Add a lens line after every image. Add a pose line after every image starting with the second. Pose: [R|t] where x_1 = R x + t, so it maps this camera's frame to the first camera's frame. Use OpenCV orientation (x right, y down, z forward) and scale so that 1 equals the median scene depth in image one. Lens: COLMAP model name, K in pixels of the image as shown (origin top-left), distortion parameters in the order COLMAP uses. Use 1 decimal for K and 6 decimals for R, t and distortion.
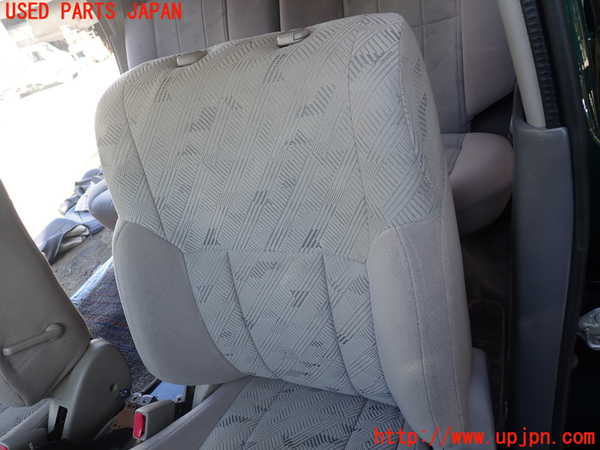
lens RADIAL K [[445.3, 0, 300.0], [0, 445.3, 225.0], [0, 0, 1]] dist [0.003692, 0.009993]
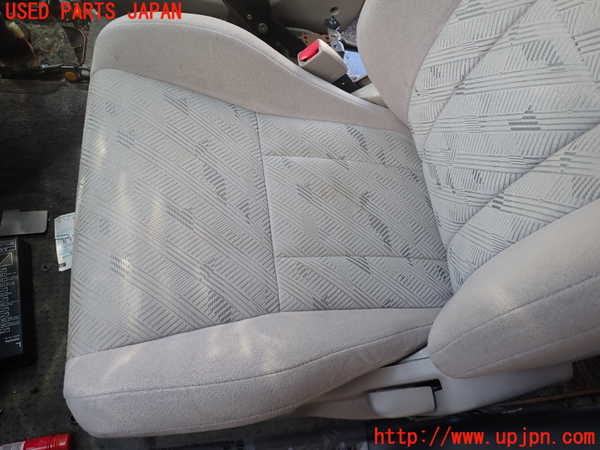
lens RADIAL K [[445.3, 0, 300.0], [0, 445.3, 225.0], [0, 0, 1]] dist [0.003692, 0.009993]
pose [[0.437251, 0.894958, -0.088663, 0.045394], [-0.693491, 0.398297, 0.600358, 0.045517], [0.572610, -0.201020, 0.794801, 0.177799]]
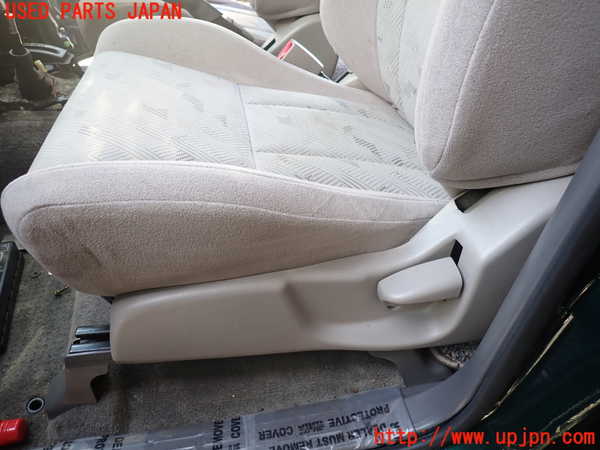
lens RADIAL K [[445.3, 0, 300.0], [0, 445.3, 225.0], [0, 0, 1]] dist [0.003692, 0.009993]
pose [[0.511985, 0.699604, -0.498423, 0.522368], [-0.582768, 0.709176, 0.396800, 0.318901], [0.631073, 0.087309, 0.770795, 0.244741]]
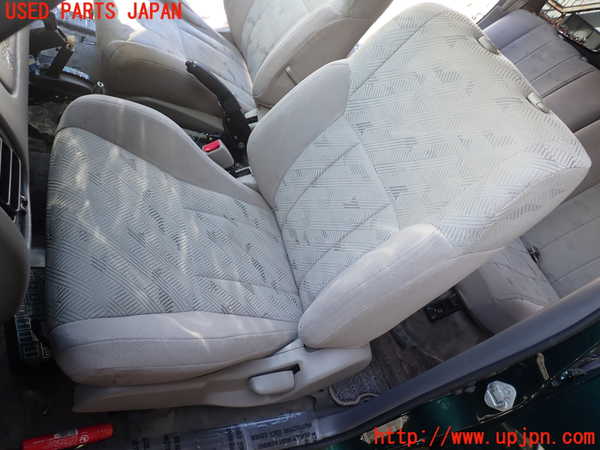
lens RADIAL K [[445.3, 0, 300.0], [0, 445.3, 225.0], [0, 0, 1]] dist [0.003692, 0.009993]
pose [[0.409031, 0.906214, -0.107094, 0.120331], [-0.895469, 0.421196, 0.143978, 0.124810], [0.175583, 0.037008, 0.983769, -0.298984]]
